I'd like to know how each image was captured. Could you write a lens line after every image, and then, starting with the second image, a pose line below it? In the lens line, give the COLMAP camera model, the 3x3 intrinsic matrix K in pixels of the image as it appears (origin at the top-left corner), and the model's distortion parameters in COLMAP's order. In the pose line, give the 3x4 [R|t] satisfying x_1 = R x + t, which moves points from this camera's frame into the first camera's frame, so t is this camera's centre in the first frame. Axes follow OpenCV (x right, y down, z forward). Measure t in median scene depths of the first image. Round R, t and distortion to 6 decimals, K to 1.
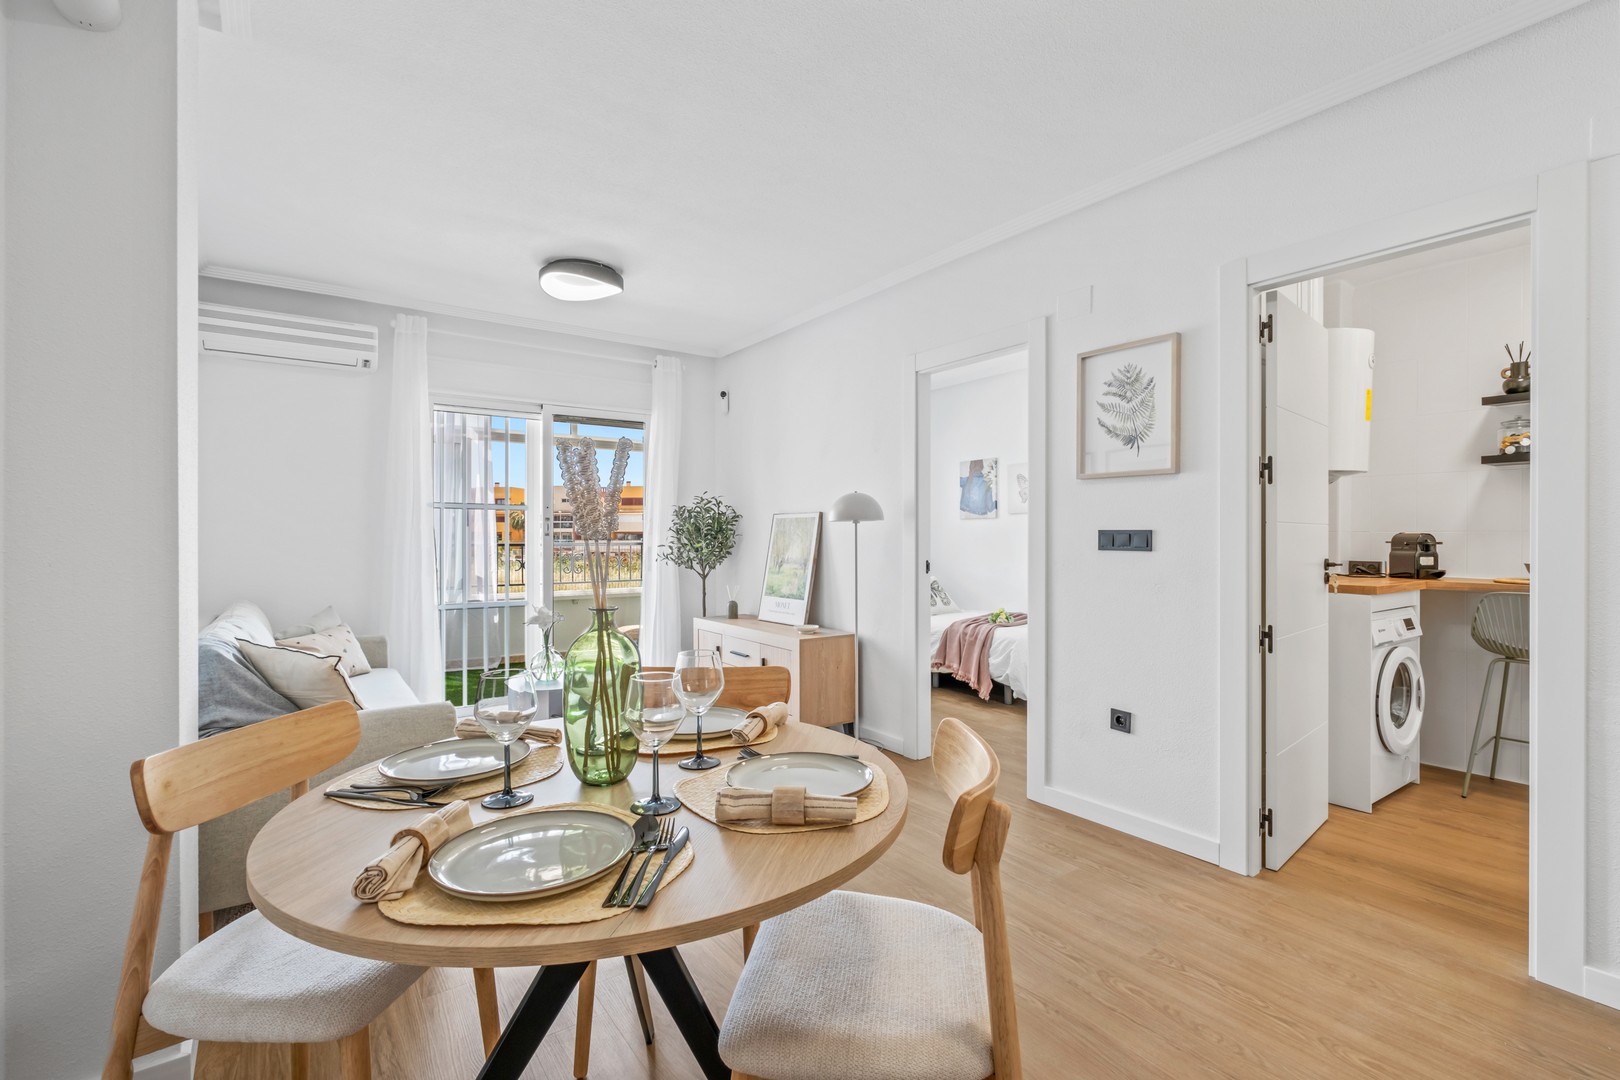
lens RADIAL K [[711.6, 0, 803.2], [0, 711.6, 538.5], [0, 0, 1]] dist [0.001635, 0.000112]
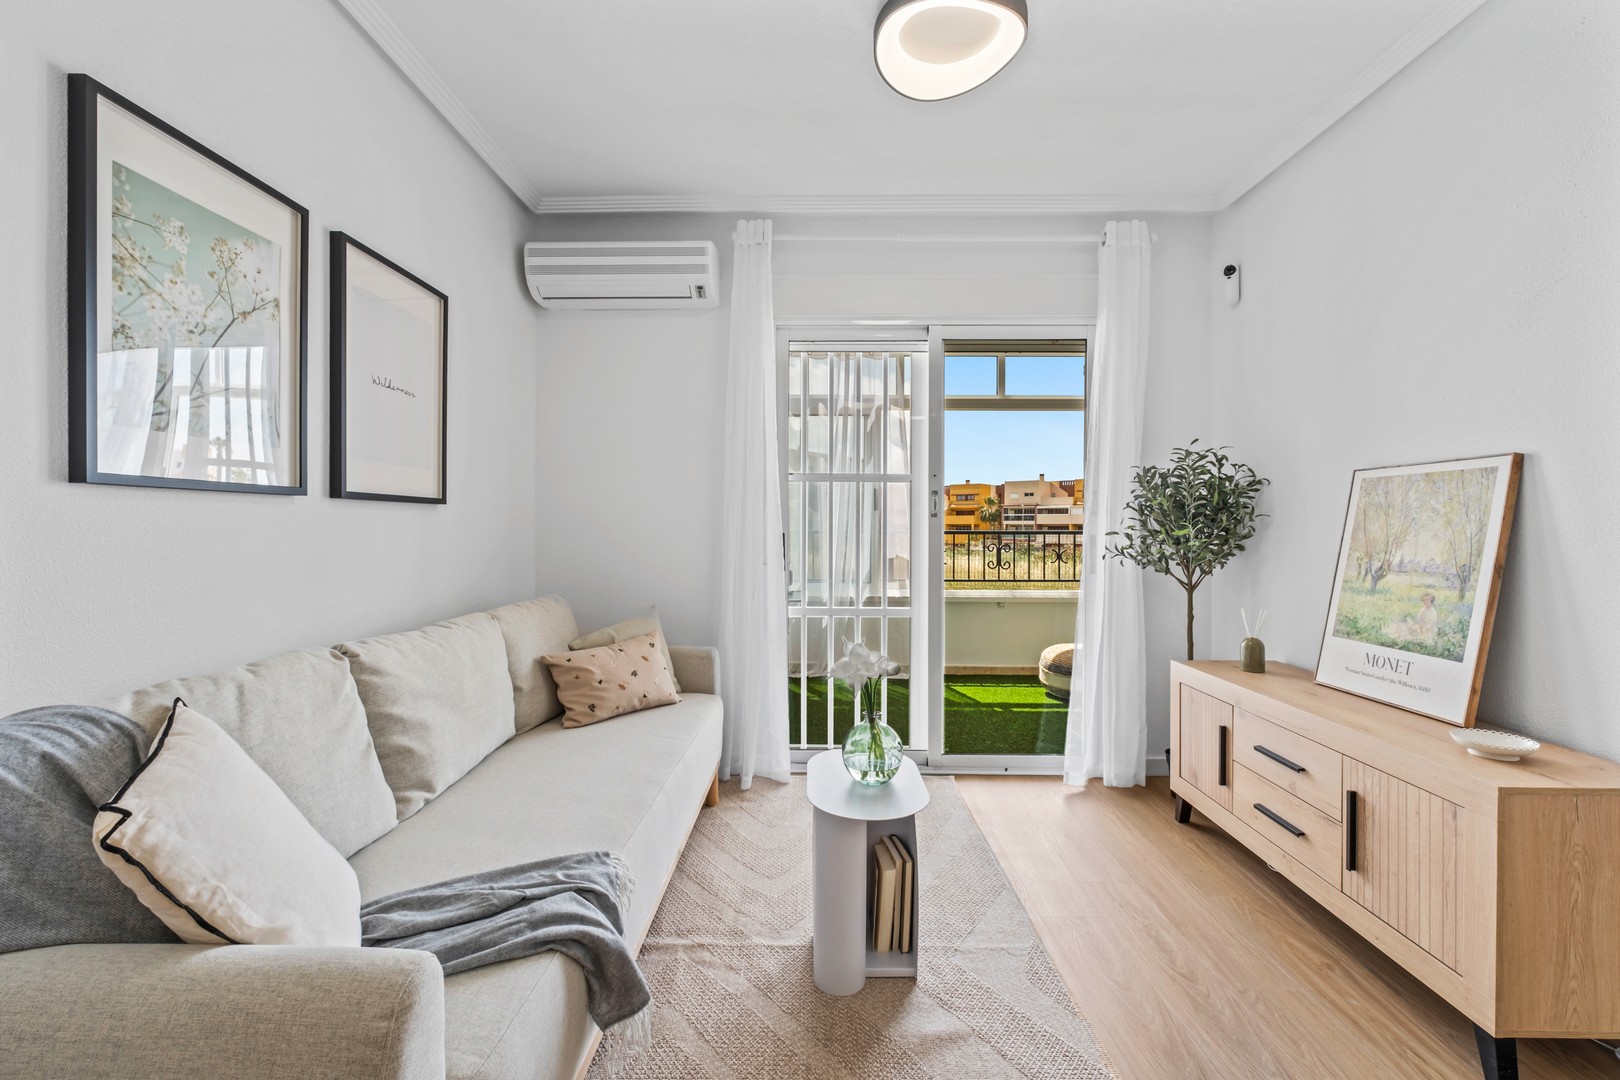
lens RADIAL K [[693.5, 0, 814.9], [0, 693.5, 528.2], [0, 0, 1]] dist [0.000936, -0.000346]
pose [[0.813691, 0.003645, -0.581286, -0.062783], [-0.005879, 0.999981, -0.001958, 0.008462], [0.581268, 0.005011, 0.813697, 0.377740]]
